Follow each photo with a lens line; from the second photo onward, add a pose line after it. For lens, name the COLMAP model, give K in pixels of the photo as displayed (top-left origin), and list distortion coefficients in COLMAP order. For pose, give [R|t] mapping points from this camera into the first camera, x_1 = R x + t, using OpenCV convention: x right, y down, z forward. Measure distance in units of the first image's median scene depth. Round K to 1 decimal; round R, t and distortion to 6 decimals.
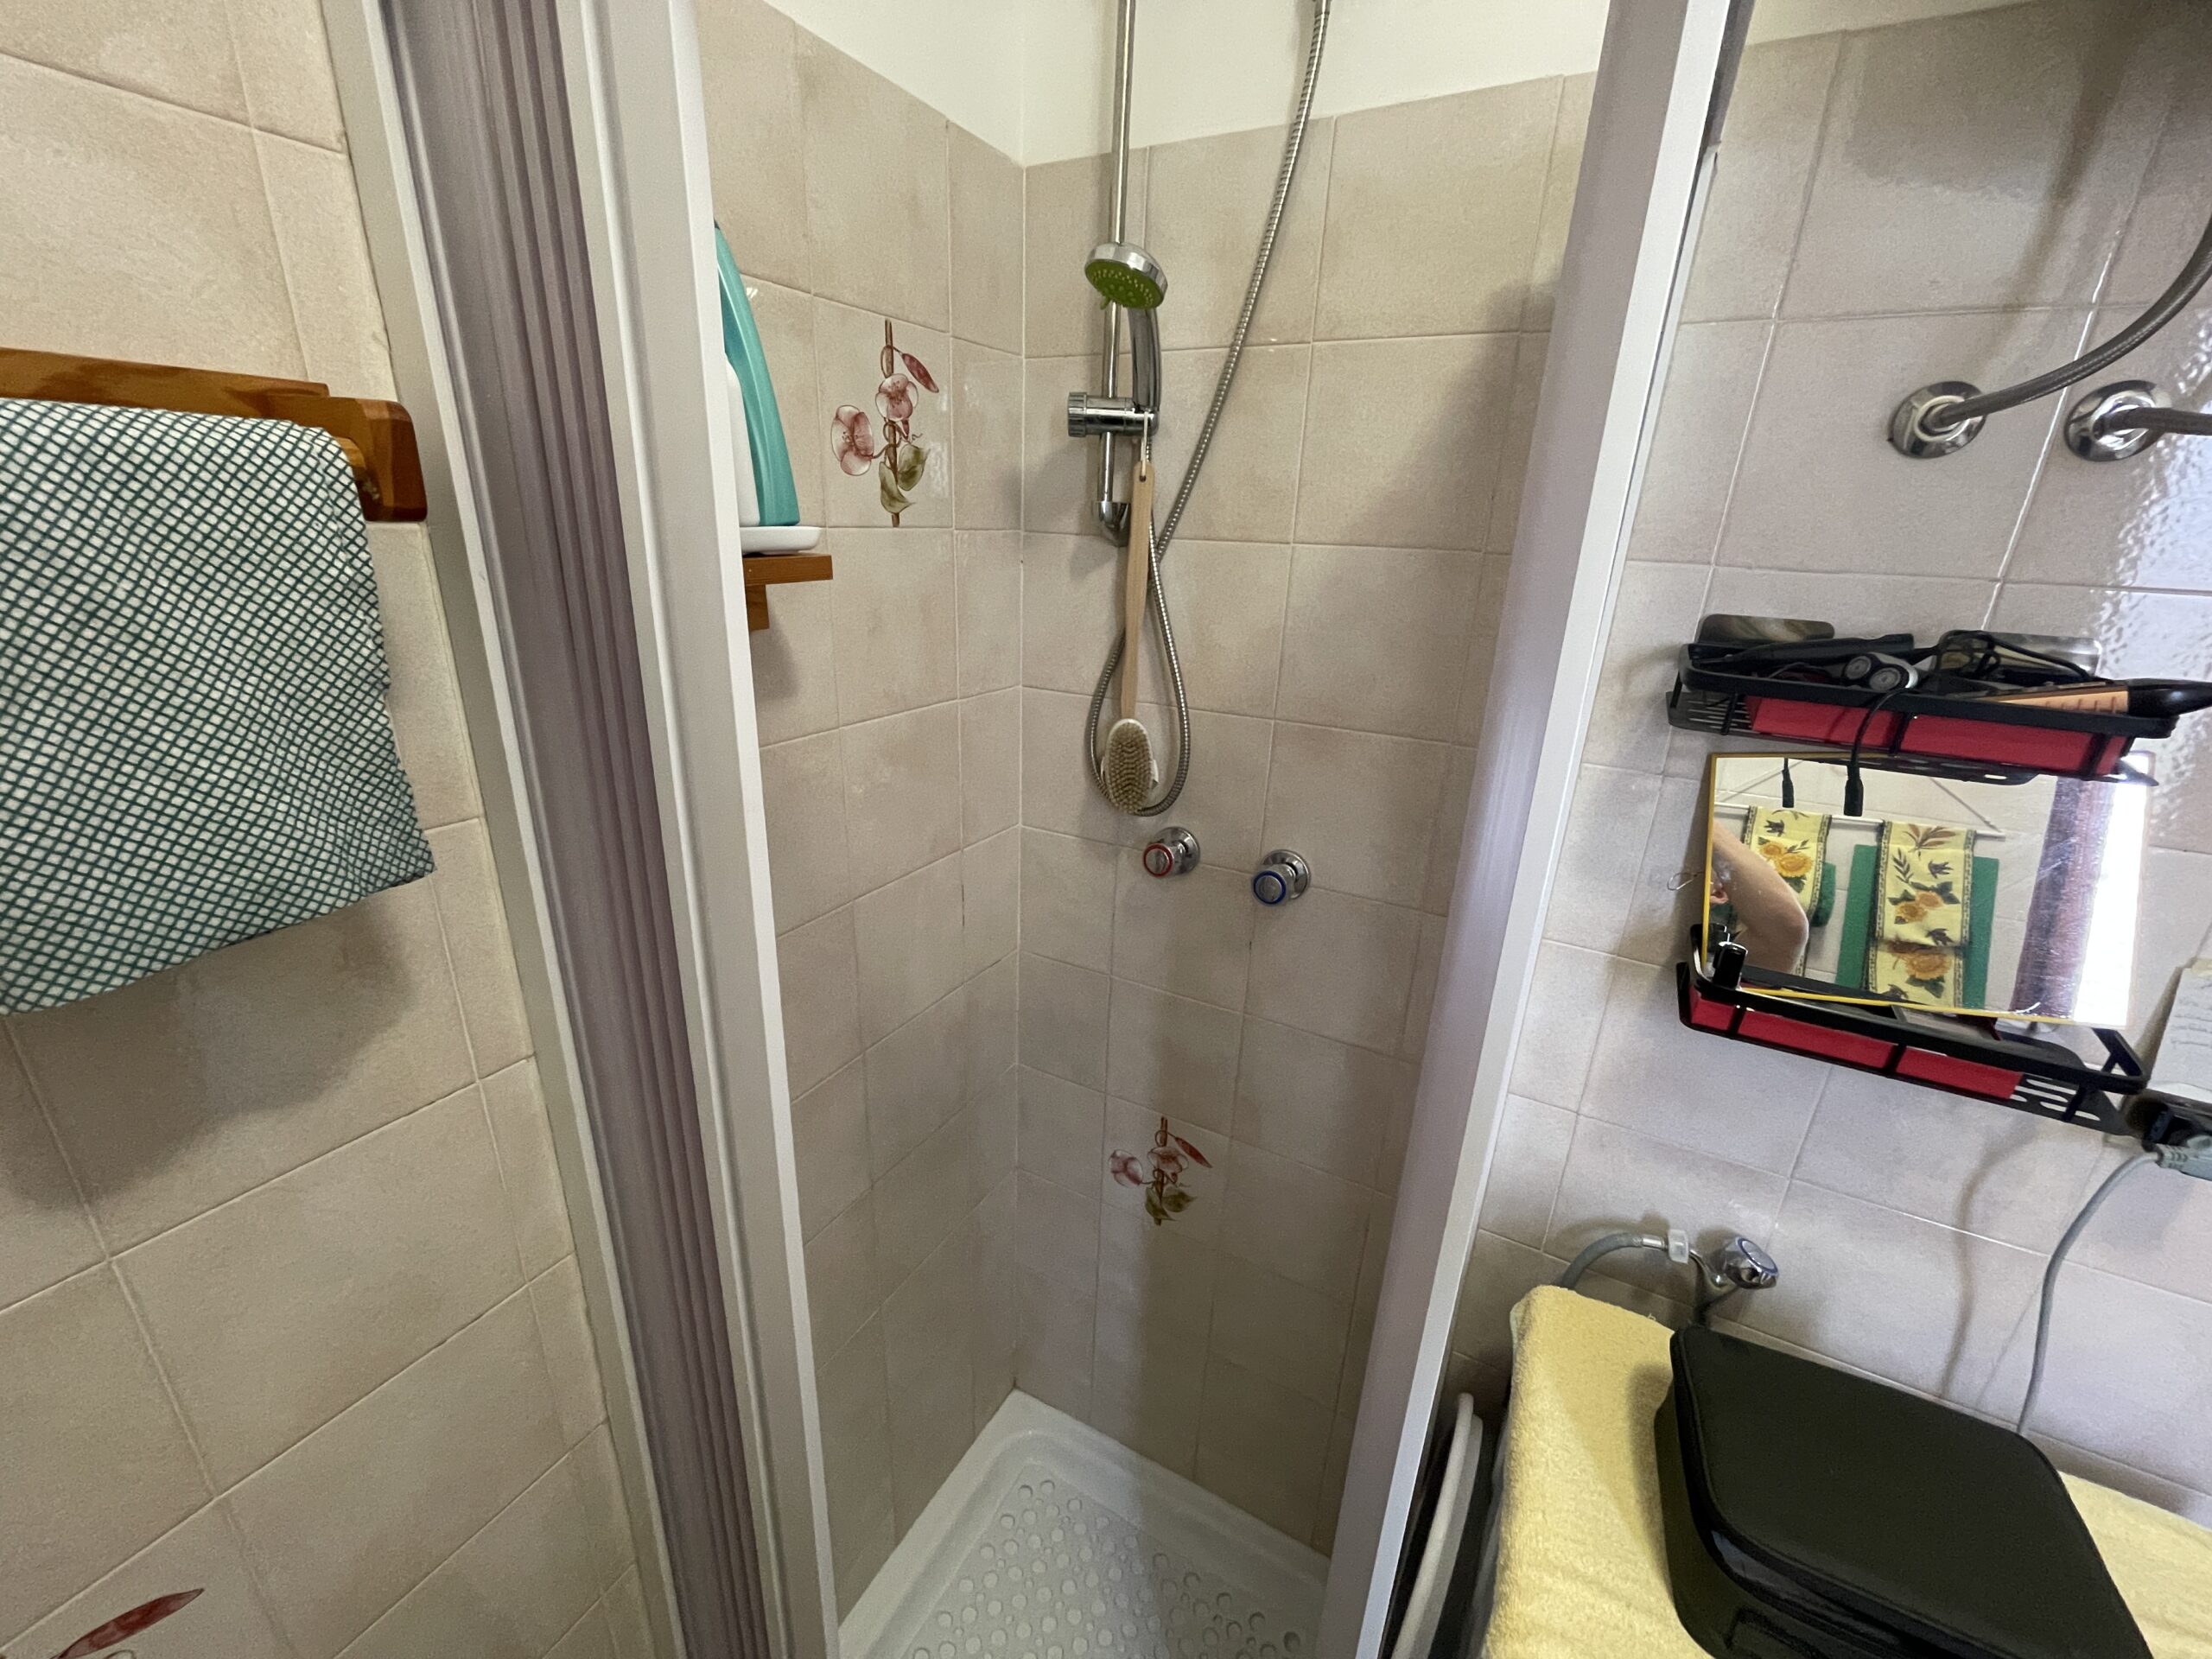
lens RADIAL K [[891.9, 0, 1105.2], [0, 891.9, 830.8], [0, 0, 1]] dist [-0.001491, -0.000095]
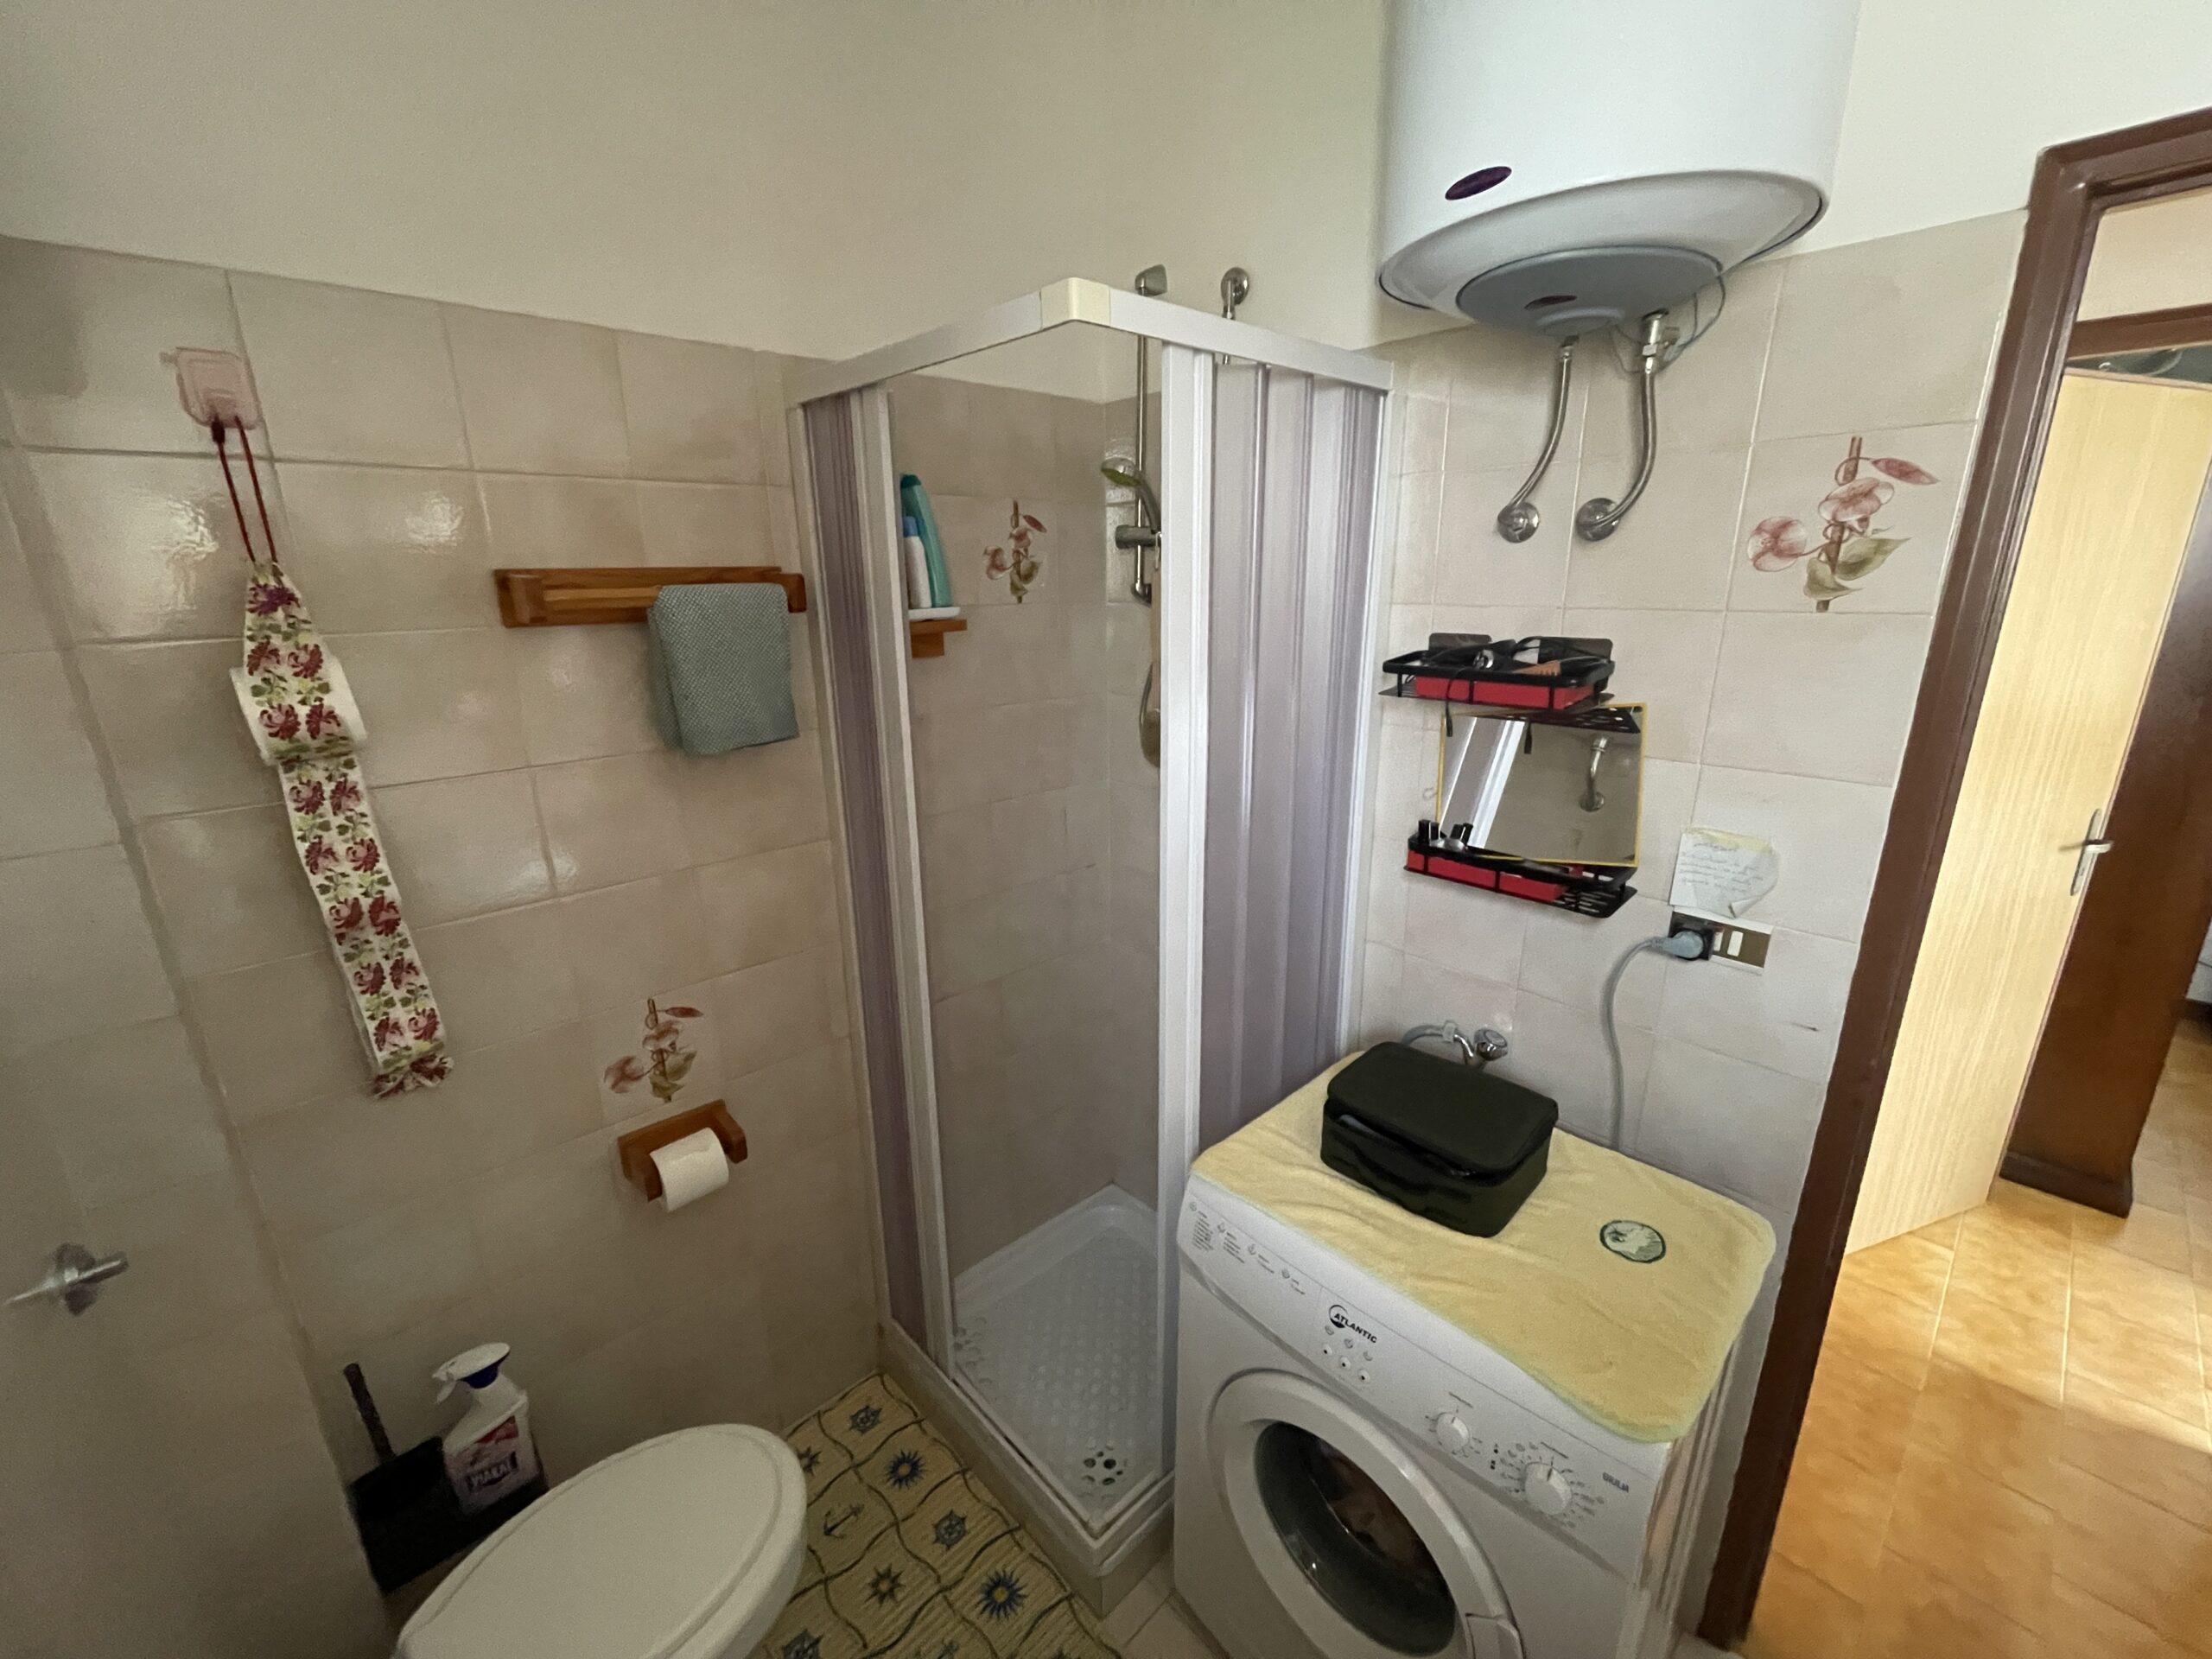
lens RADIAL K [[891.9, 0, 1104.4], [0, 891.9, 829.0], [0, 0, 1]] dist [-0.001491, -0.000095]
pose [[0.949135, 0.034958, -0.312923, 0.583353], [-0.055501, 0.996831, -0.056980, 0.248309], [0.309940, 0.071449, 0.948068, -0.749478]]
